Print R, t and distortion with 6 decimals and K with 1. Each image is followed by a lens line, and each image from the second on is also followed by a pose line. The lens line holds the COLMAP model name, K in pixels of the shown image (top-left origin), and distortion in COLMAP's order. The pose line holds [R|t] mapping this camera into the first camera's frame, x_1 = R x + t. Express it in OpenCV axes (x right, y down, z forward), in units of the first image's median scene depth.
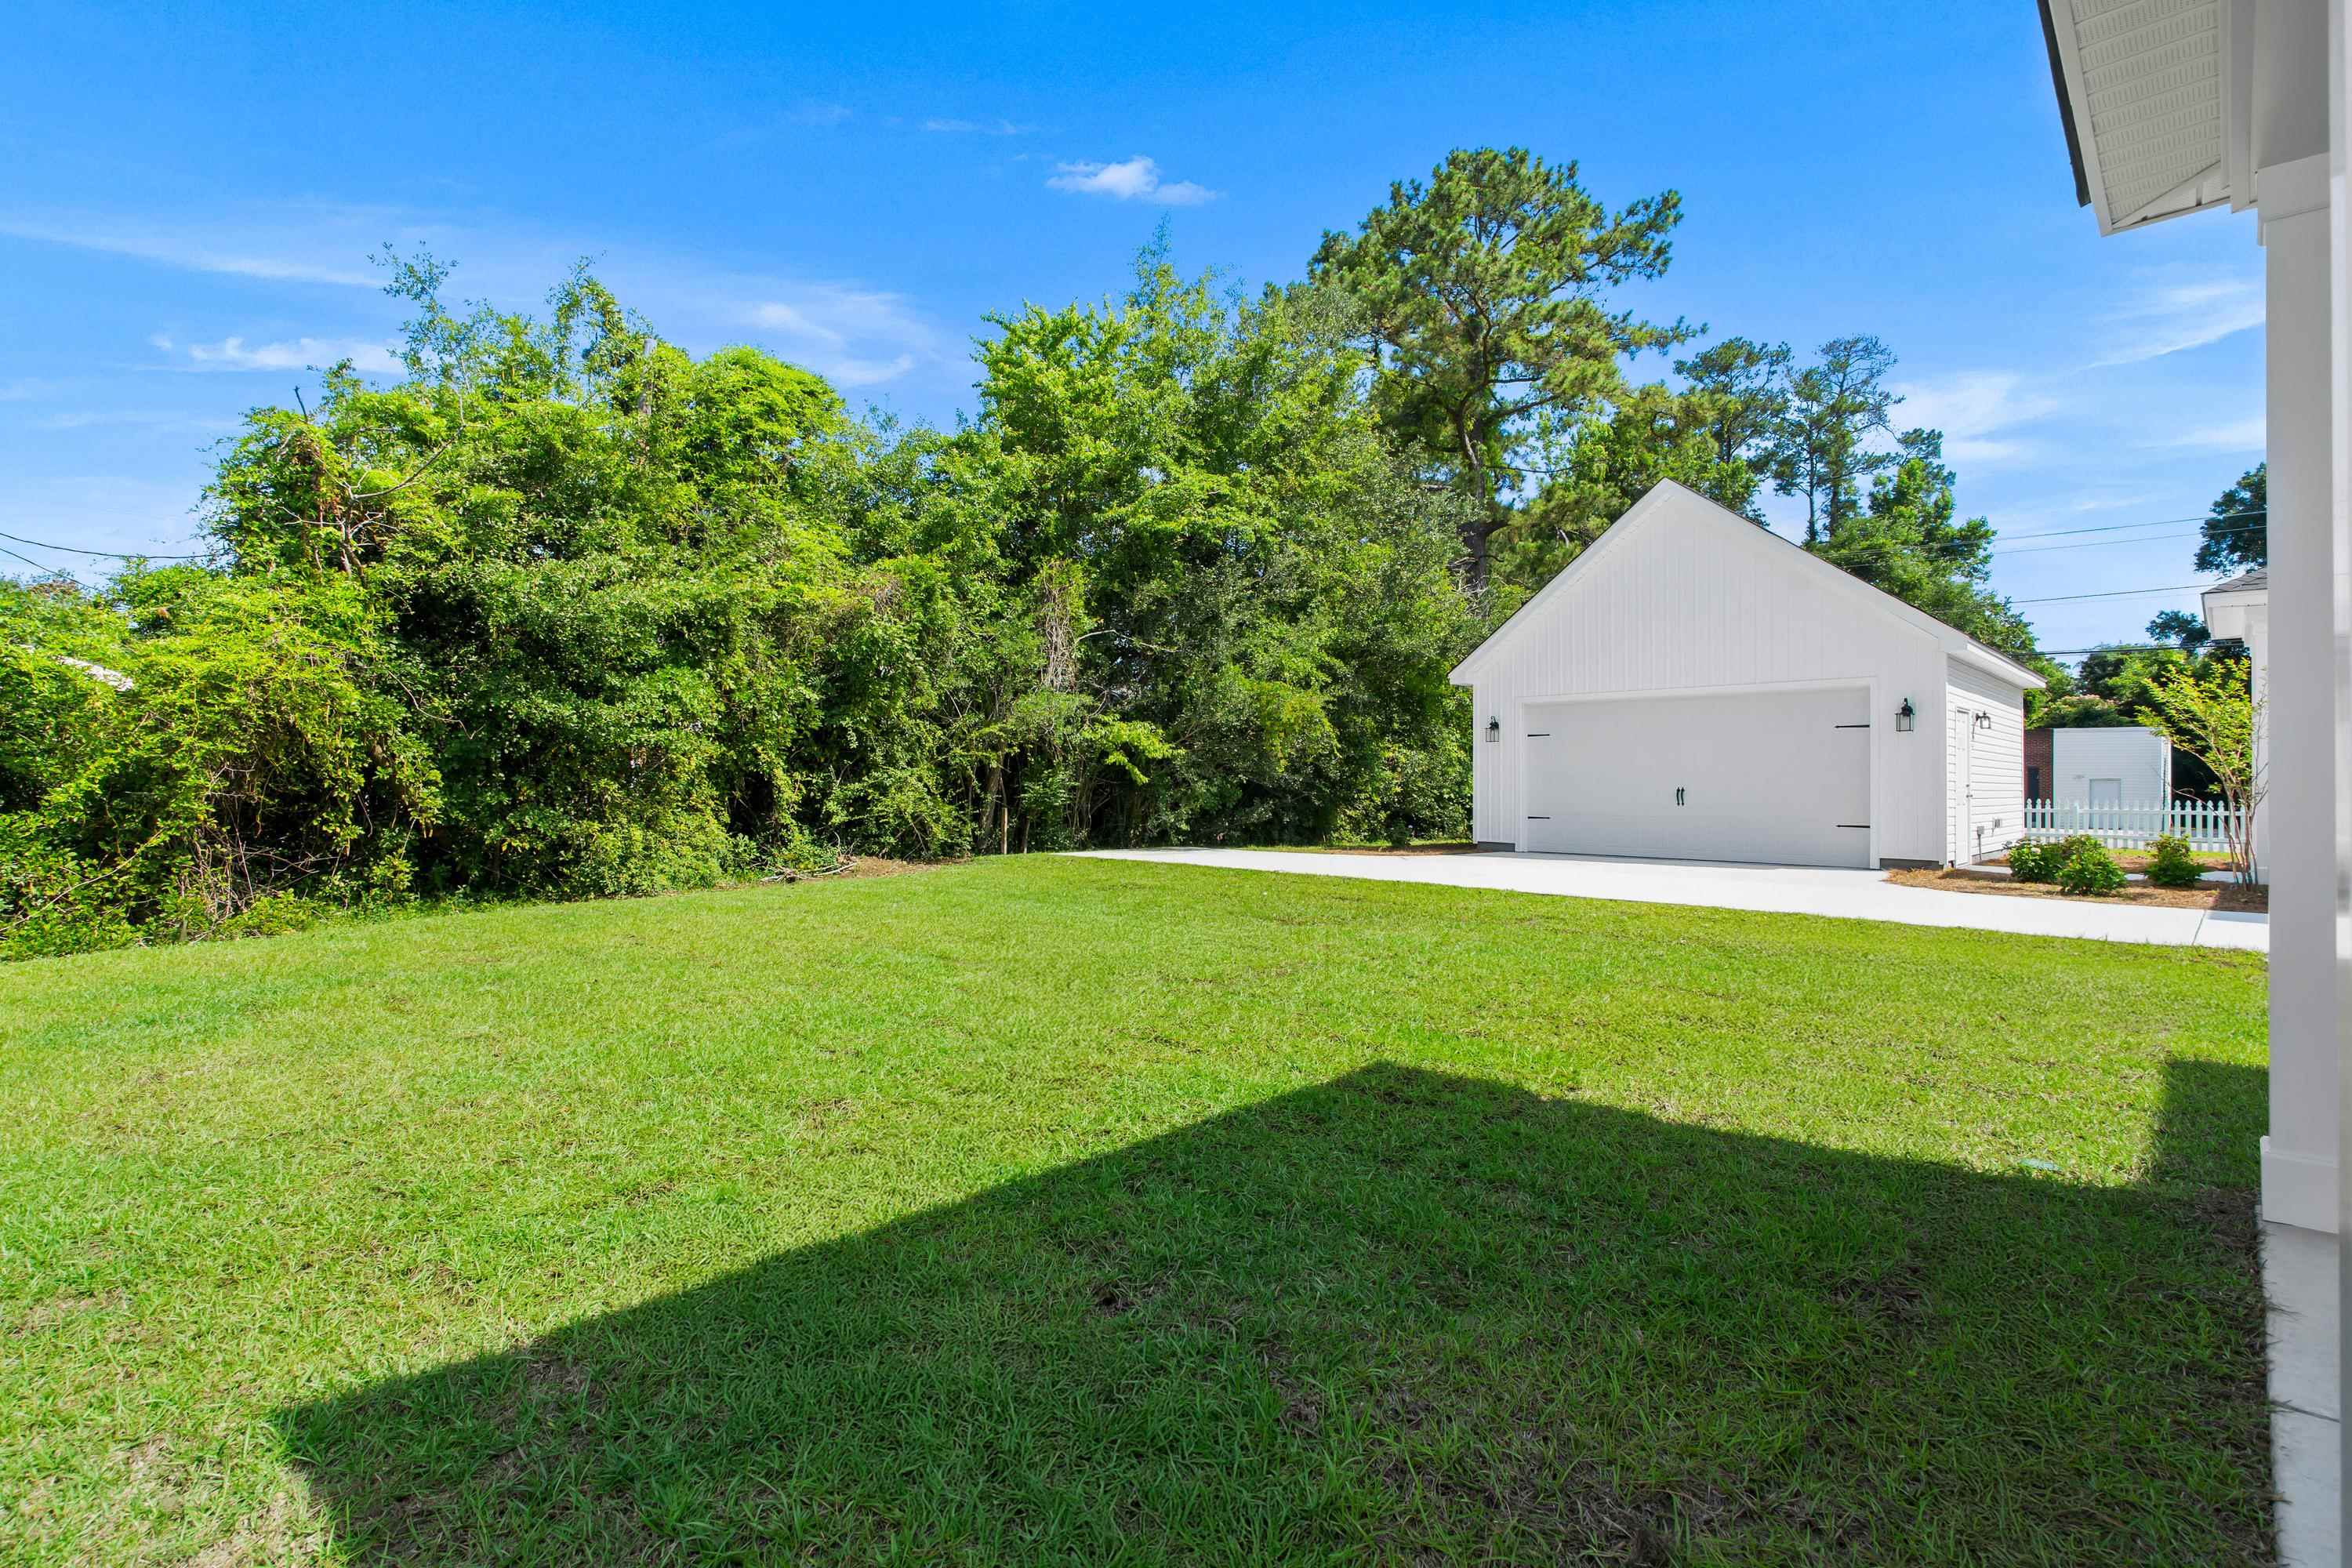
lens RADIAL K [[1105.5, 0, 1176.0], [0, 1105.5, 784.0], [0, 0, 1]] dist [-0.001839, 0.024016]
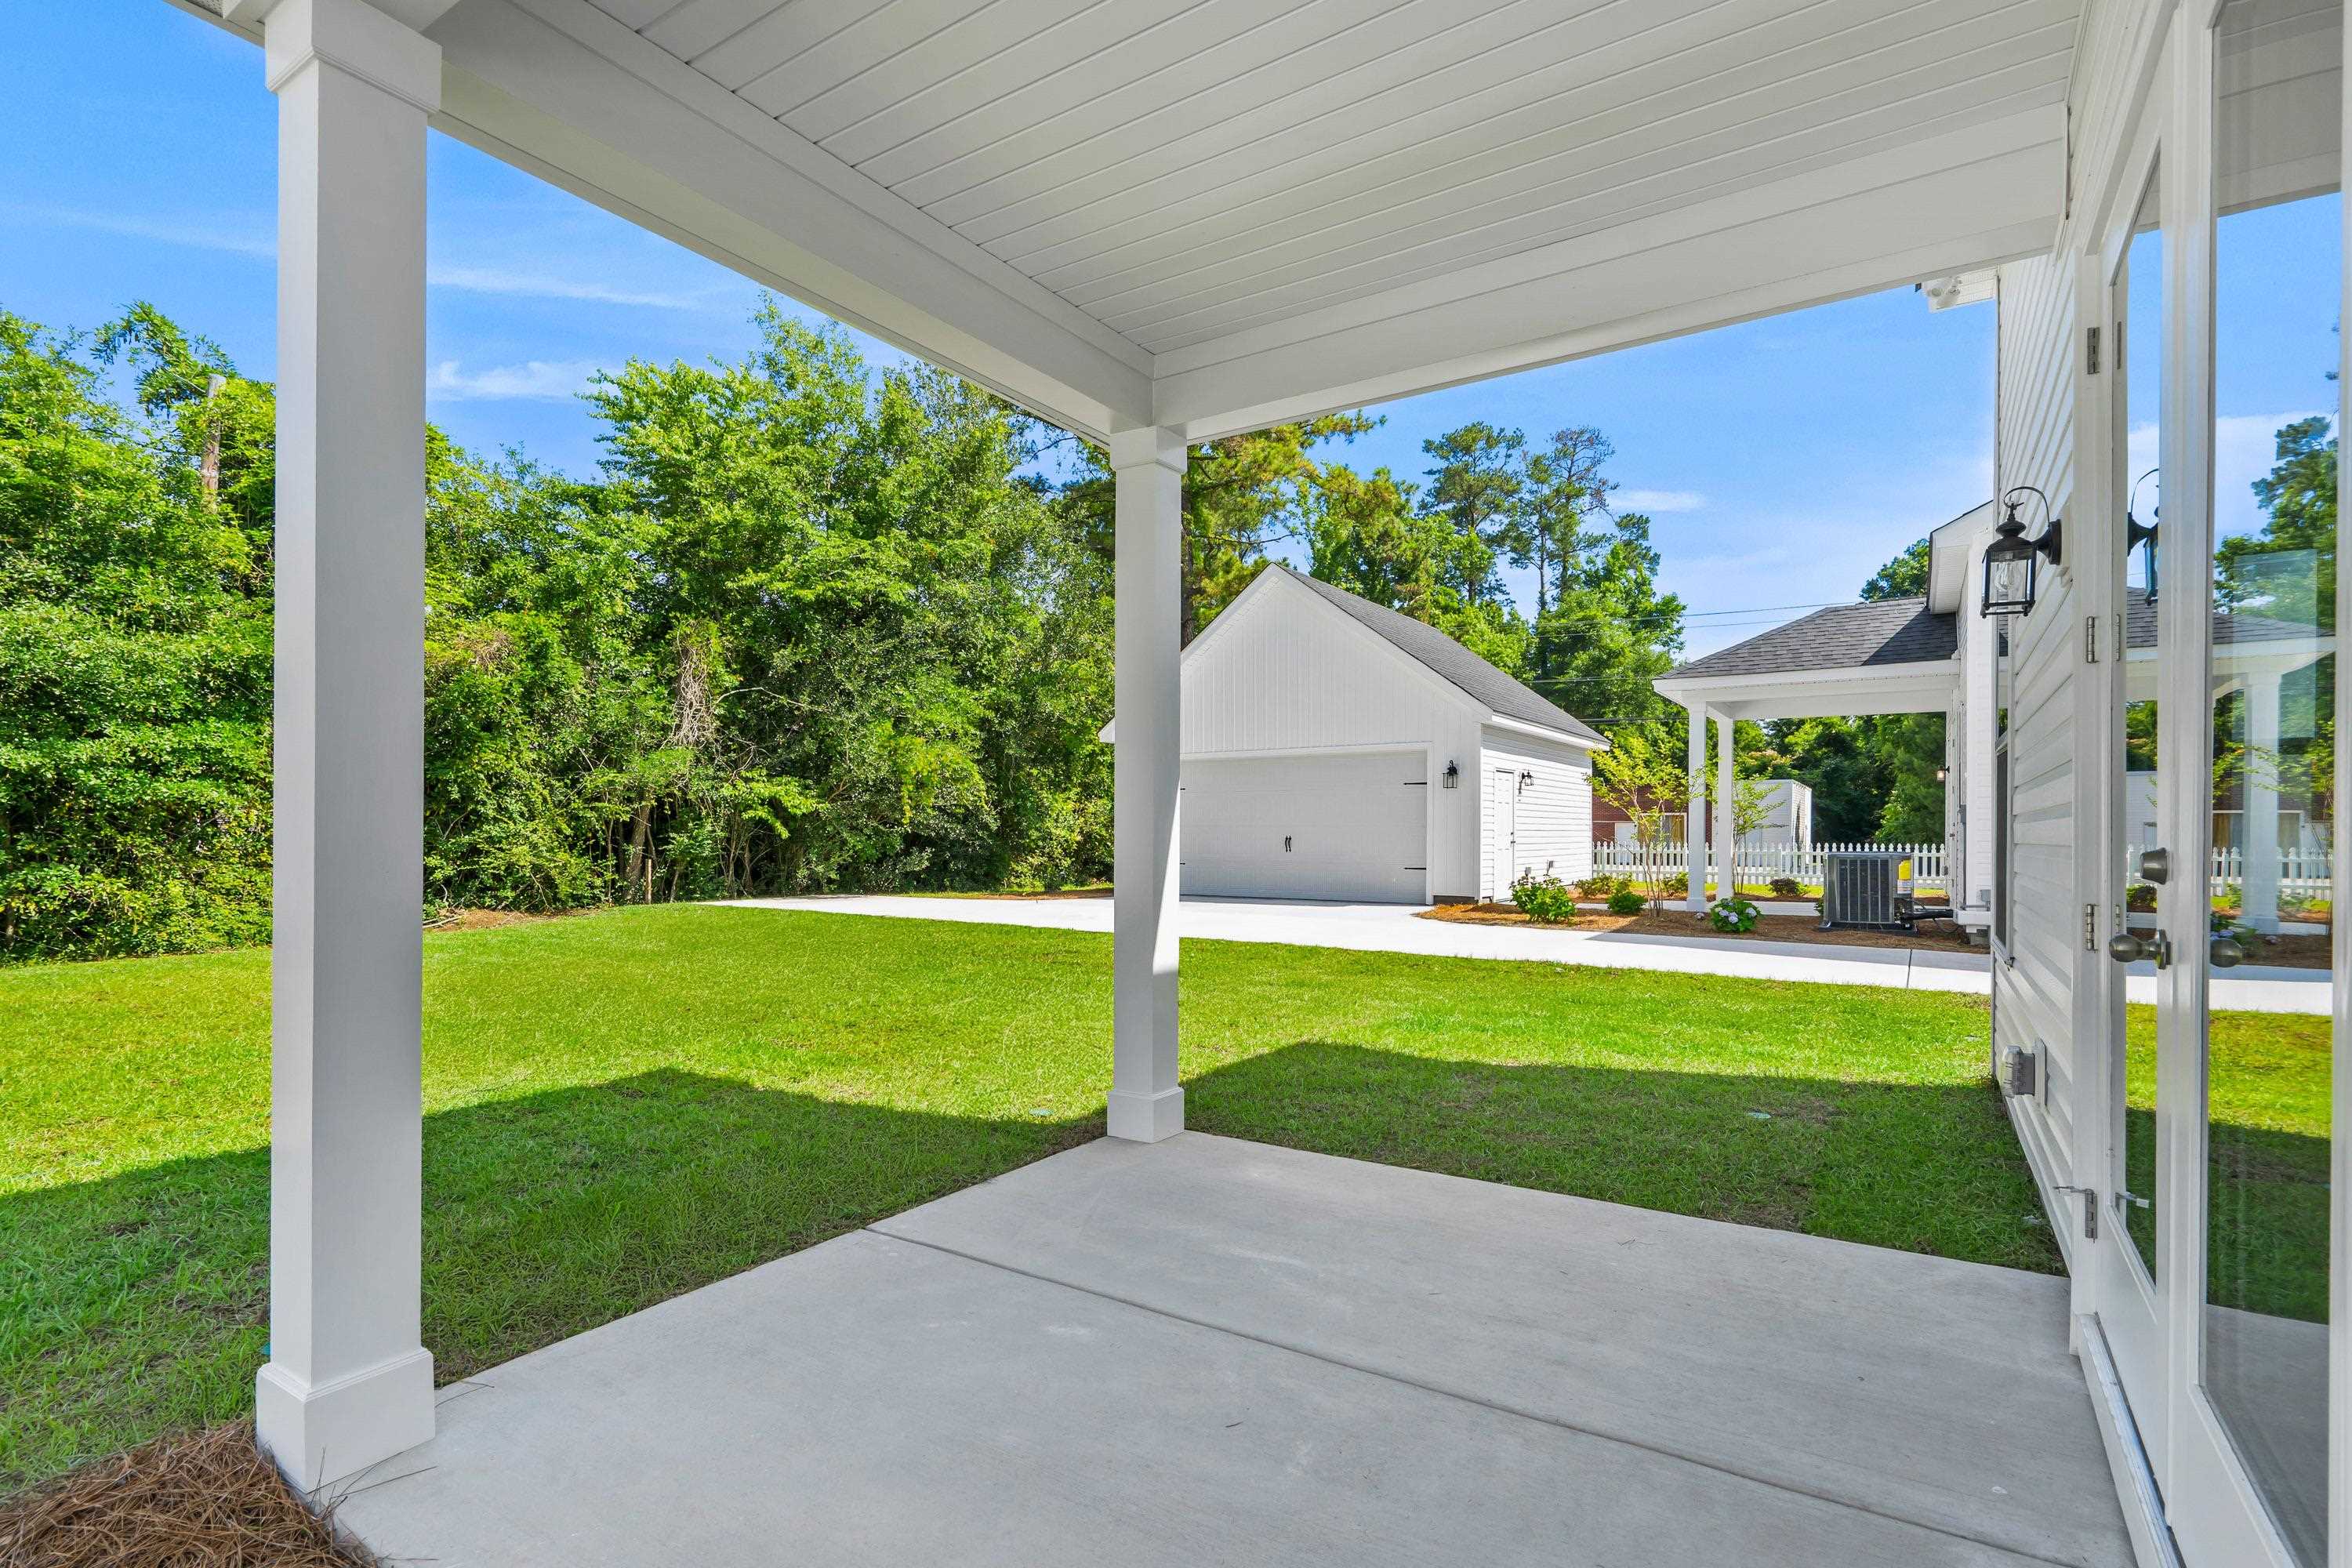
lens RADIAL K [[1091.7, 0, 1183.2], [0, 1091.7, 838.6], [0, 0, 1]] dist [0.000057, 0.024694]
pose [[0.984010, -0.004985, 0.178046, 0.150776], [0.003604, 0.999961, 0.008083, -0.003831], [-0.178079, -0.007312, 0.983989, -0.085540]]
